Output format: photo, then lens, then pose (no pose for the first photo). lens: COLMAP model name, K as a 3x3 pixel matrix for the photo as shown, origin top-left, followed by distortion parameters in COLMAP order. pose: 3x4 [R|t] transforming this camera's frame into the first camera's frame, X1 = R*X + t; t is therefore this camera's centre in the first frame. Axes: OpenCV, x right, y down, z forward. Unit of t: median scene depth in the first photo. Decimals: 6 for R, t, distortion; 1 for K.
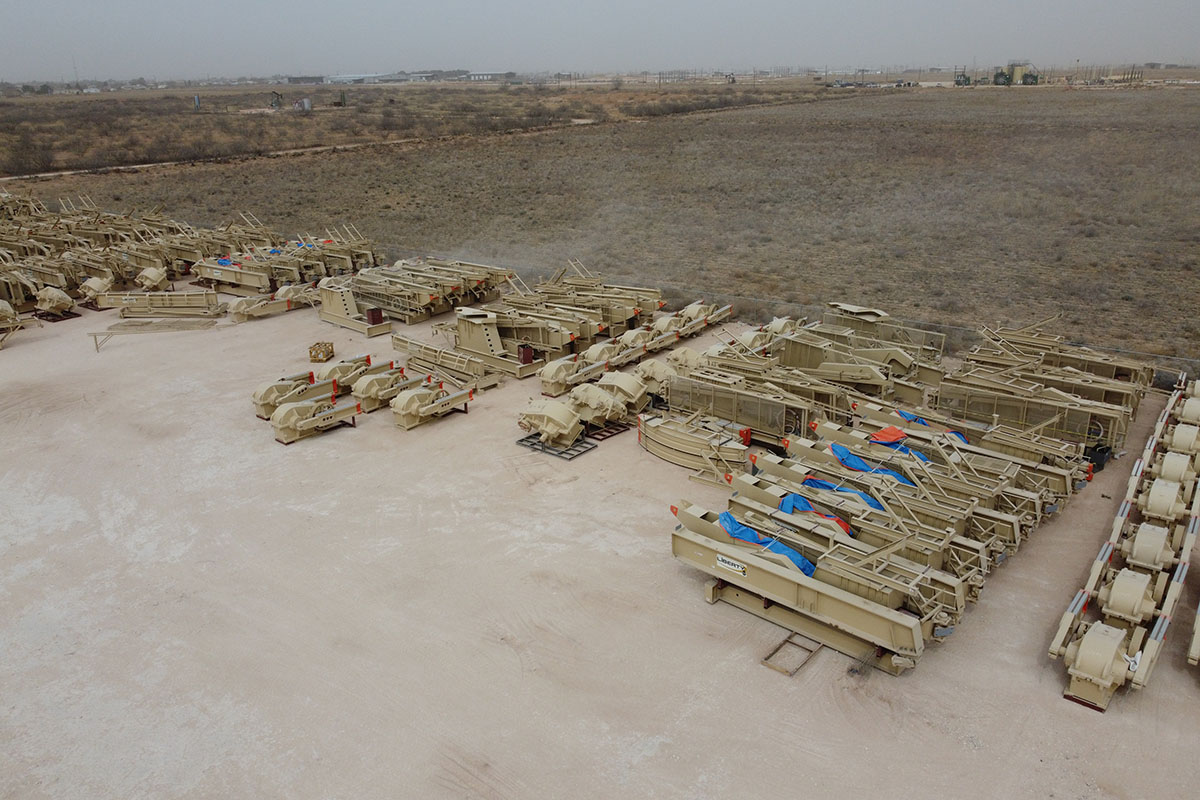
lens RADIAL K [[963.5, 0, 600.0], [0, 963.5, 400.0], [0, 0, 1]] dist [0.000721, 0.002457]
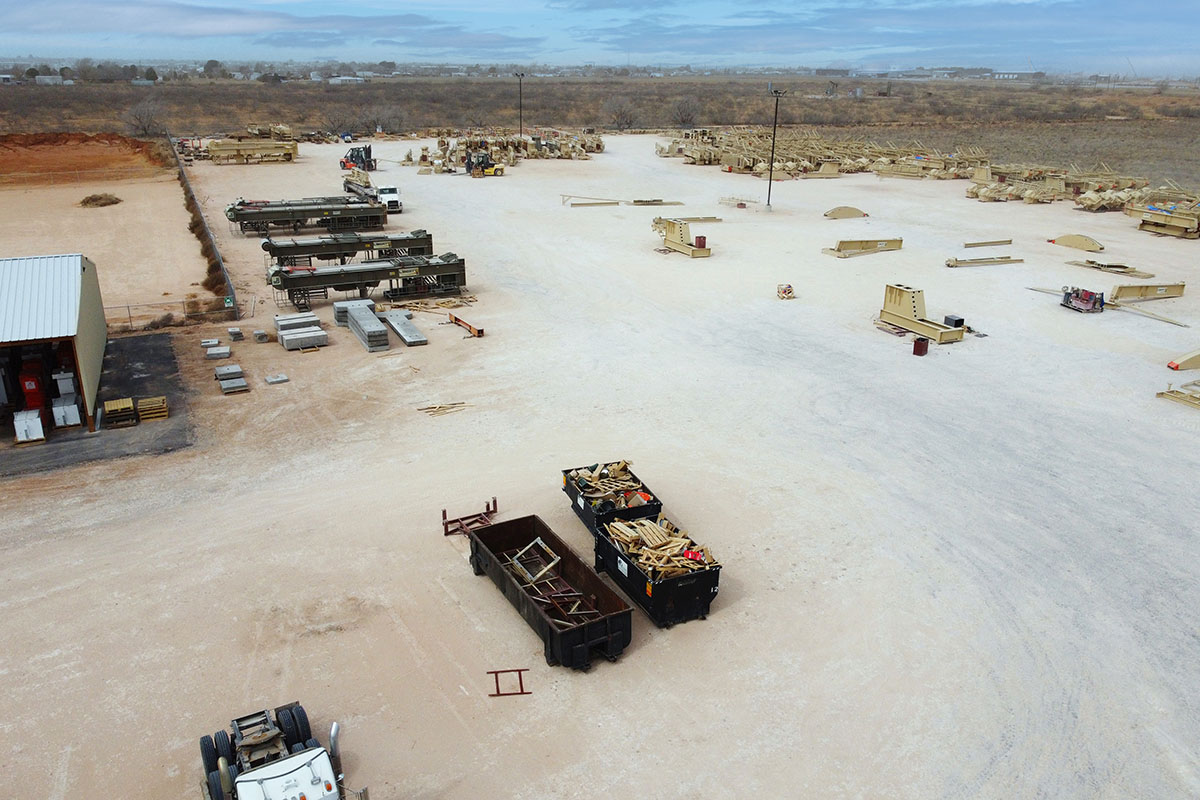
lens RADIAL K [[963.5, 0, 600.0], [0, 963.5, 400.0], [0, 0, 1]] dist [0.000721, 0.002457]
pose [[0.880621, 0.185397, -0.436045, 0.001613], [-0.182812, 0.981960, 0.048310, 0.045500], [0.437135, 0.037172, 0.898627, -0.133266]]
